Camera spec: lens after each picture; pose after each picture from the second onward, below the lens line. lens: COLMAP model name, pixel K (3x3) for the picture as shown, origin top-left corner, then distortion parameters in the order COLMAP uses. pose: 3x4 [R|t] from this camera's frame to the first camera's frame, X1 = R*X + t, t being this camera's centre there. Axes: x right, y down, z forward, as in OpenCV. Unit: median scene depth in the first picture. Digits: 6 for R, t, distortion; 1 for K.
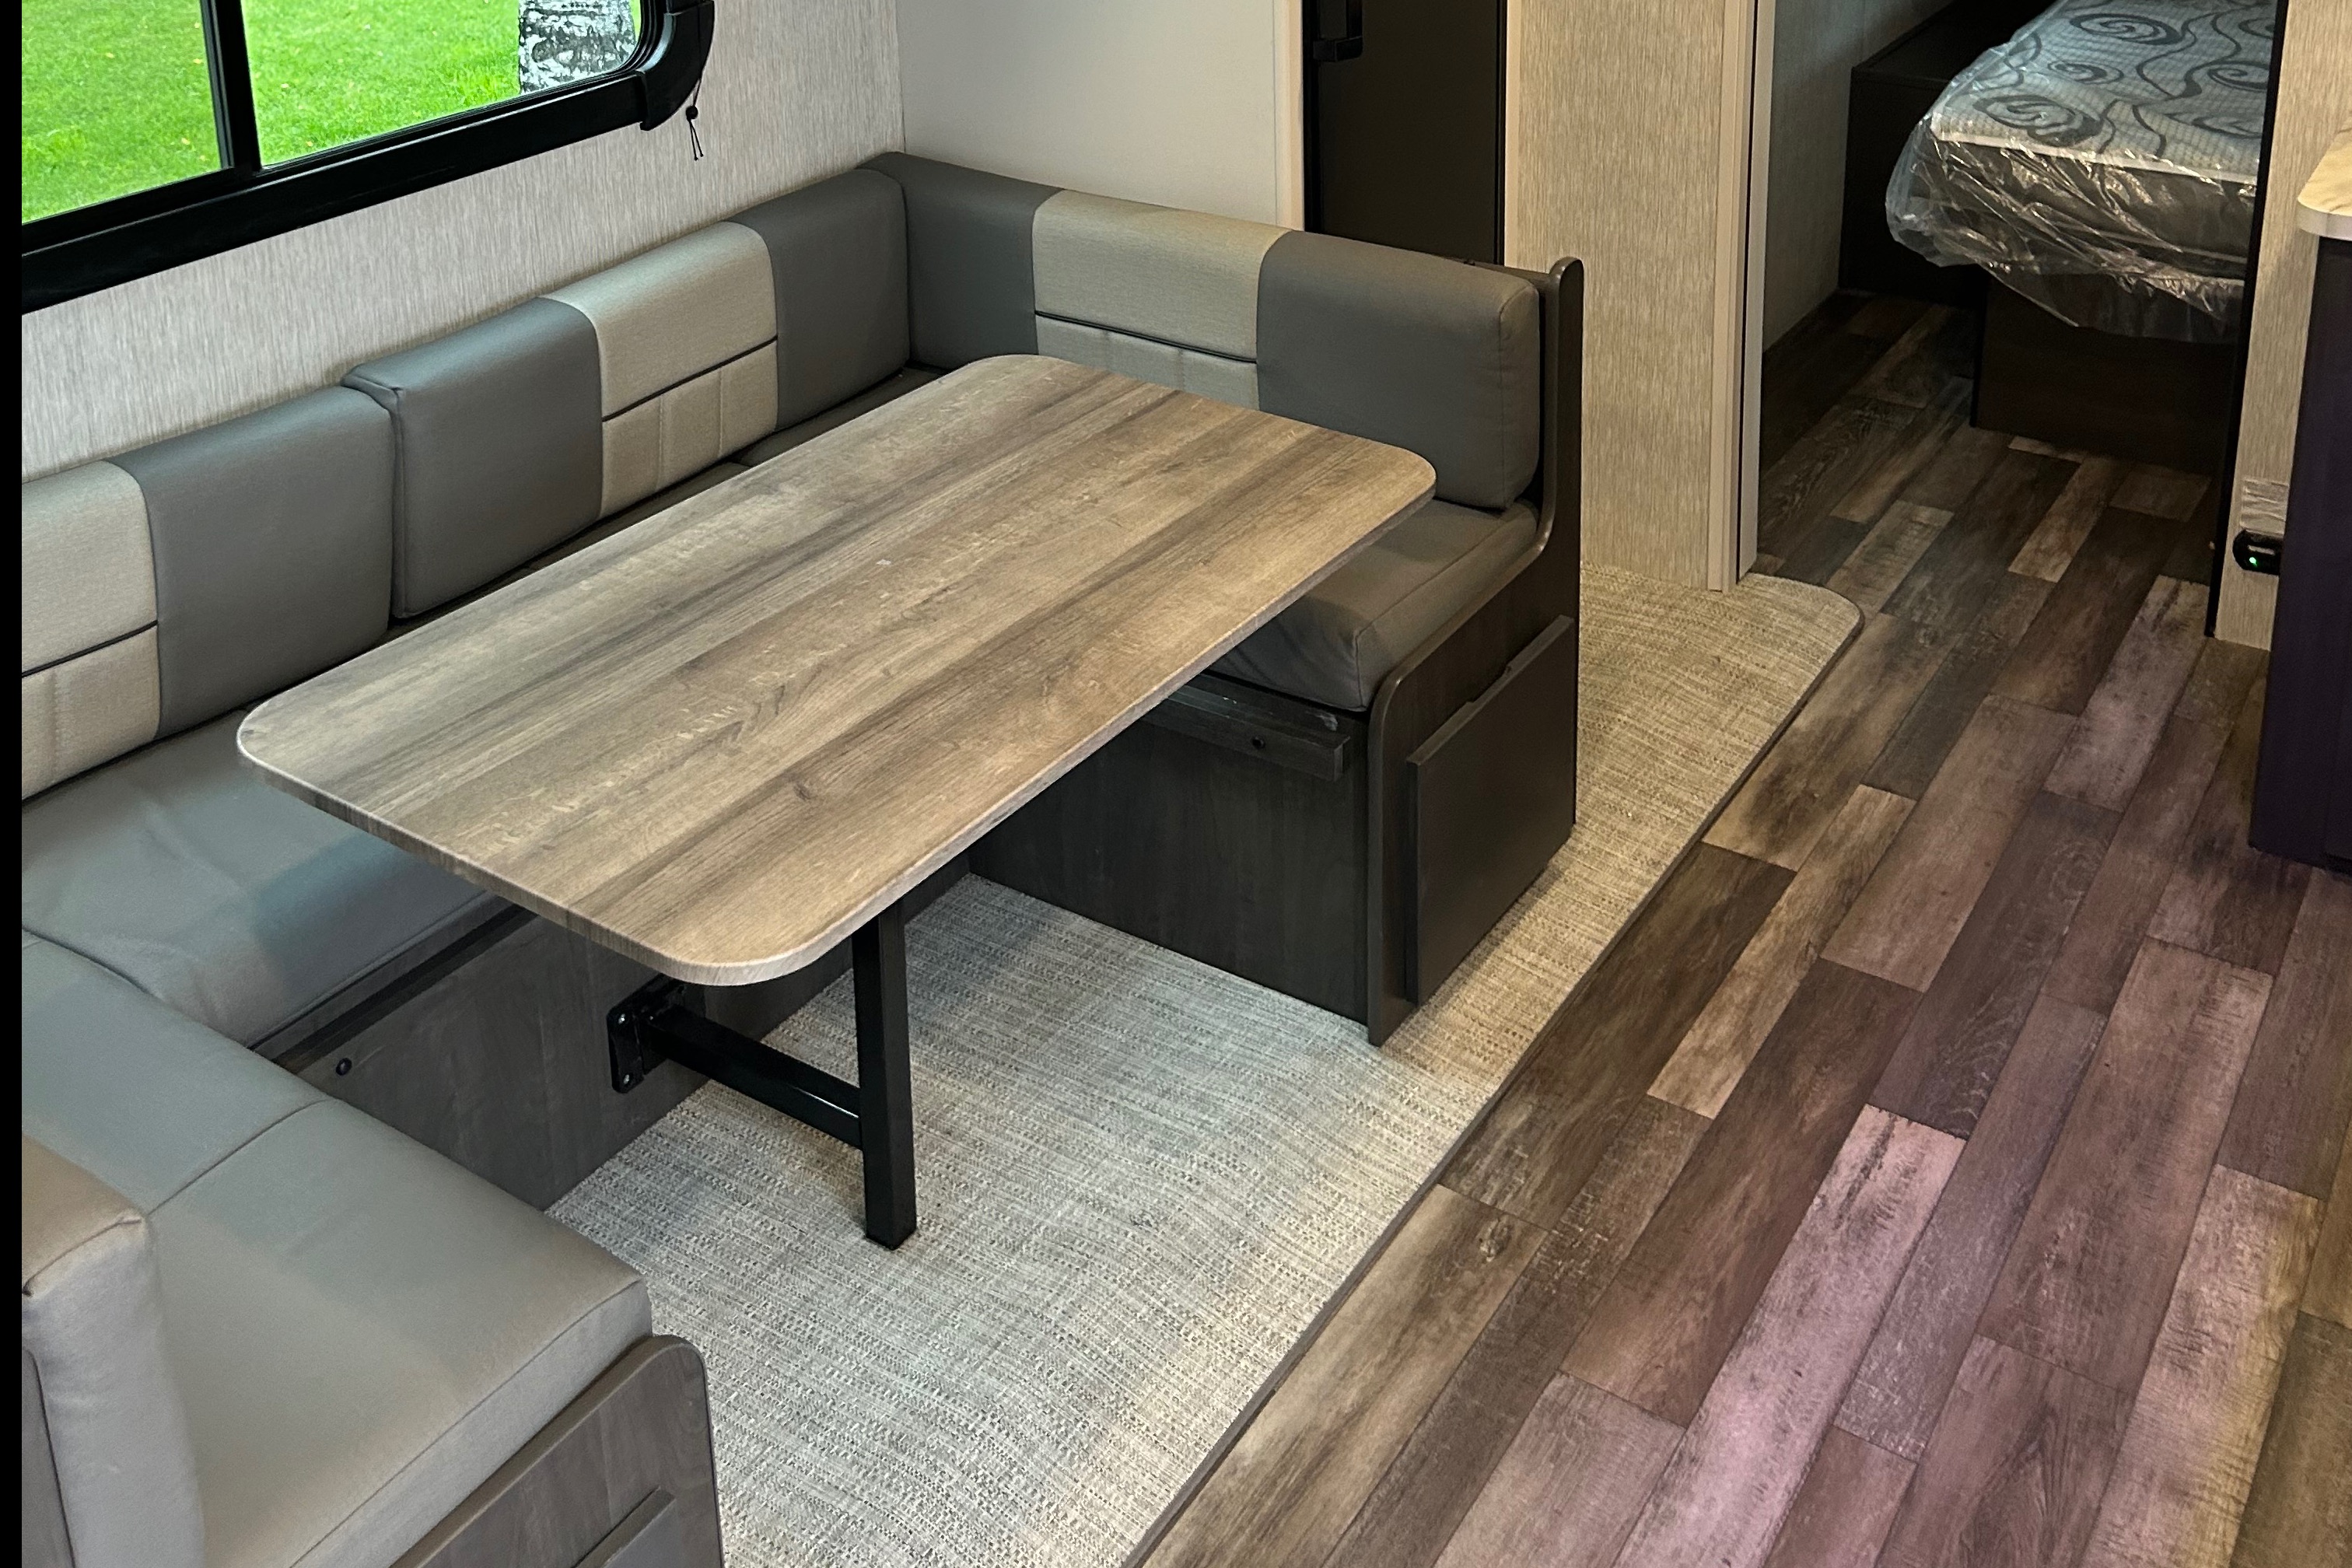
lens RADIAL K [[2342.9, 0, 1186.9], [0, 2342.9, 785.0], [0, 0, 1]] dist [0.019599, 0.000000]
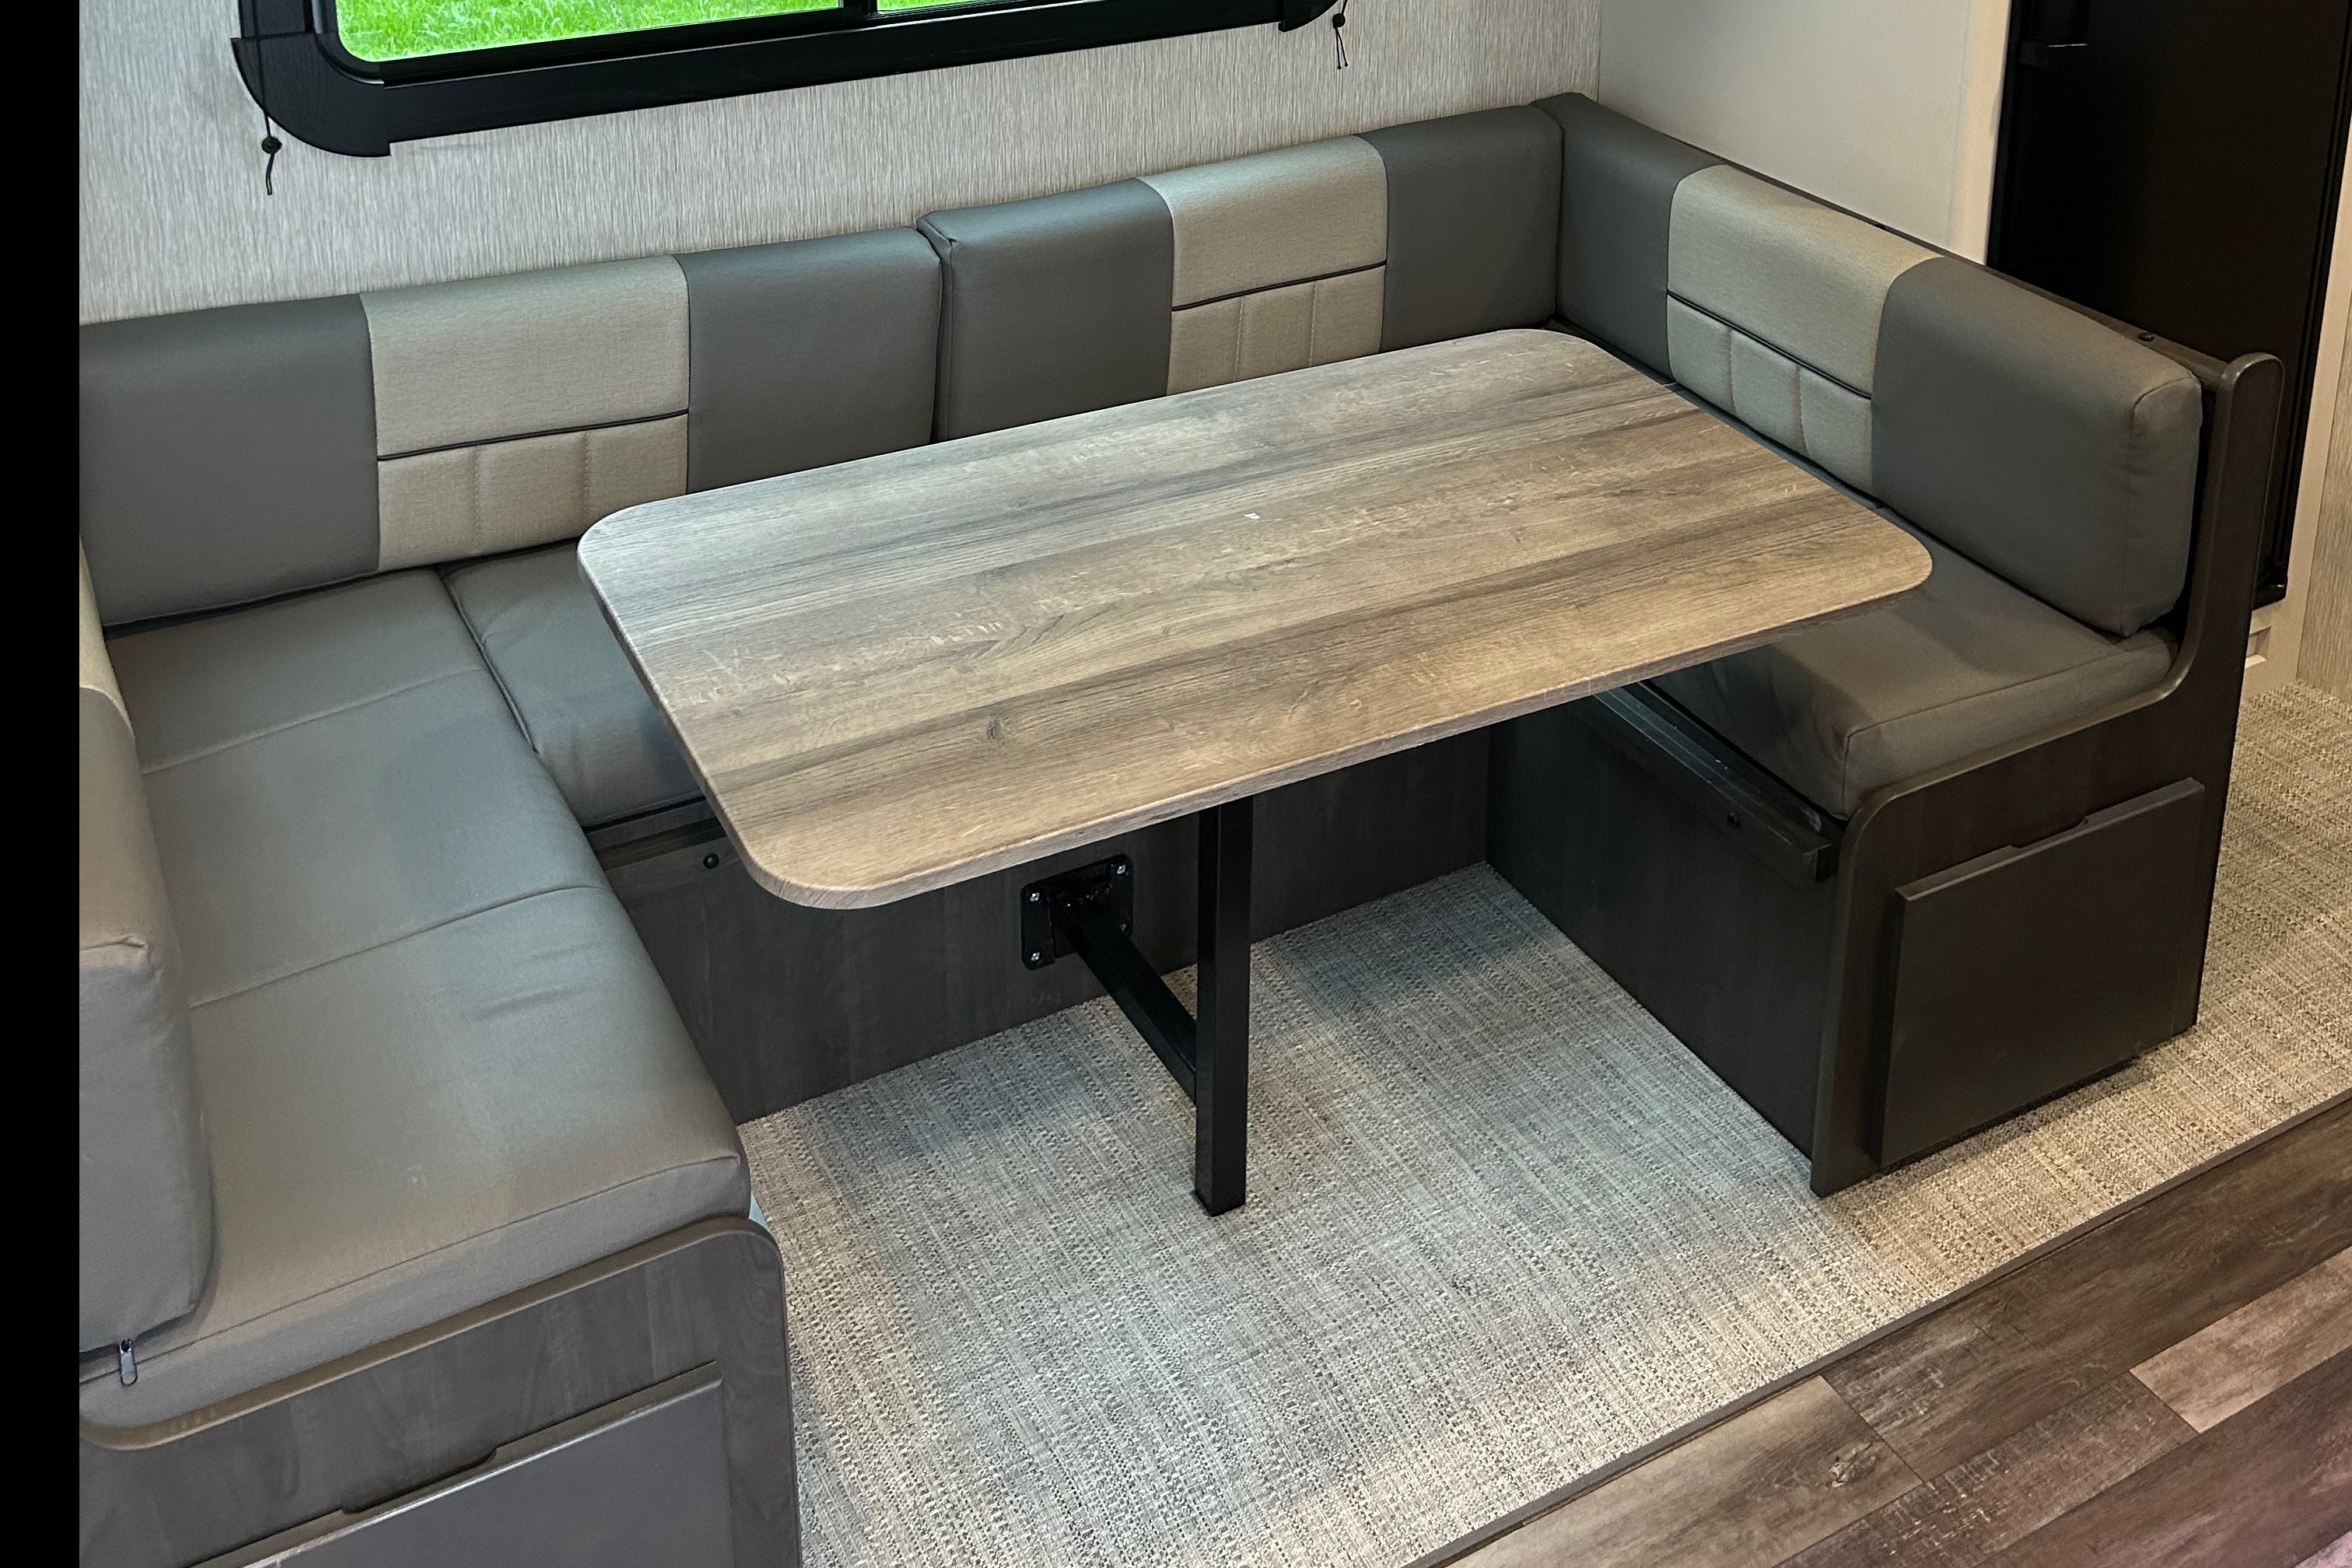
lens RADIAL K [[2342.9, 0, 1157.4], [0, 2342.9, 671.5], [0, 0, 1]] dist [0.019599, 0.000000]
pose [[0.868385, 0.265370, -0.418911, 0.198113], [-0.267215, 0.962037, 0.055504, -0.062535], [0.417737, 0.063740, 0.906329, 0.112882]]
